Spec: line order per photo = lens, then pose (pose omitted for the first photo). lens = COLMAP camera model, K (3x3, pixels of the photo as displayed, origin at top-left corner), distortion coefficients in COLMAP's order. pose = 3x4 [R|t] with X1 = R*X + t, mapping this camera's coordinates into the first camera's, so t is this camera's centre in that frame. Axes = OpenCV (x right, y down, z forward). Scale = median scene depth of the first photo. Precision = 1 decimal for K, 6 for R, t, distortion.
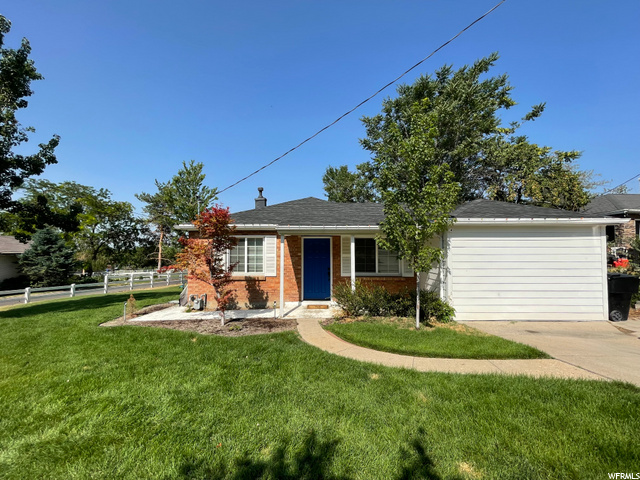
lens RADIAL K [[260.8, 0, 318.2], [0, 260.8, 240.6], [0, 0, 1]] dist [-0.001569, -0.000175]
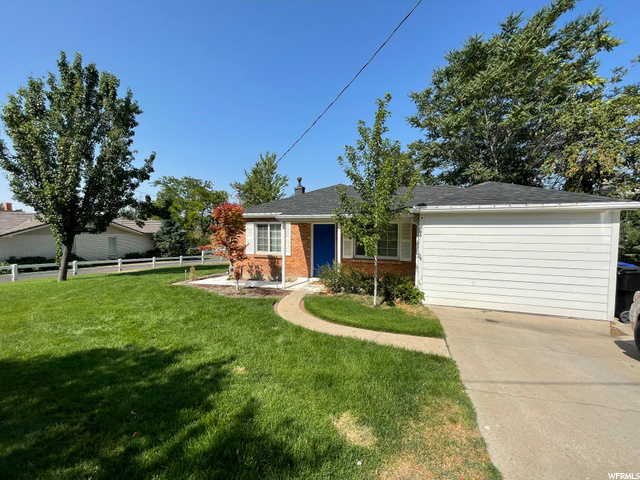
lens RADIAL K [[260.8, 0, 318.2], [0, 260.8, 240.6], [0, 0, 1]] dist [-0.001569, -0.000175]
pose [[0.944929, 0.018604, -0.326746, 0.347522], [0.006917, 0.997025, 0.076774, -0.025198], [0.327202, -0.074806, 0.941989, -0.089307]]
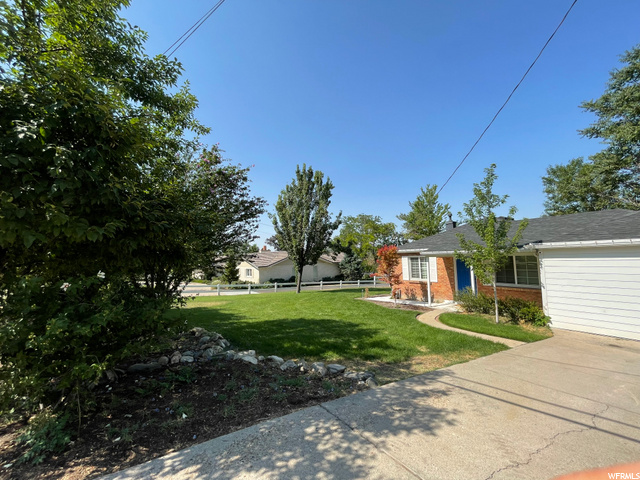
lens RADIAL K [[260.8, 0, 318.2], [0, 260.8, 240.6], [0, 0, 1]] dist [-0.001569, -0.000175]
pose [[0.568533, -0.068601, -0.819795, 0.697452], [0.060184, 0.997315, -0.041718, -0.082447], [0.820456, -0.025620, 0.571135, -0.429113]]
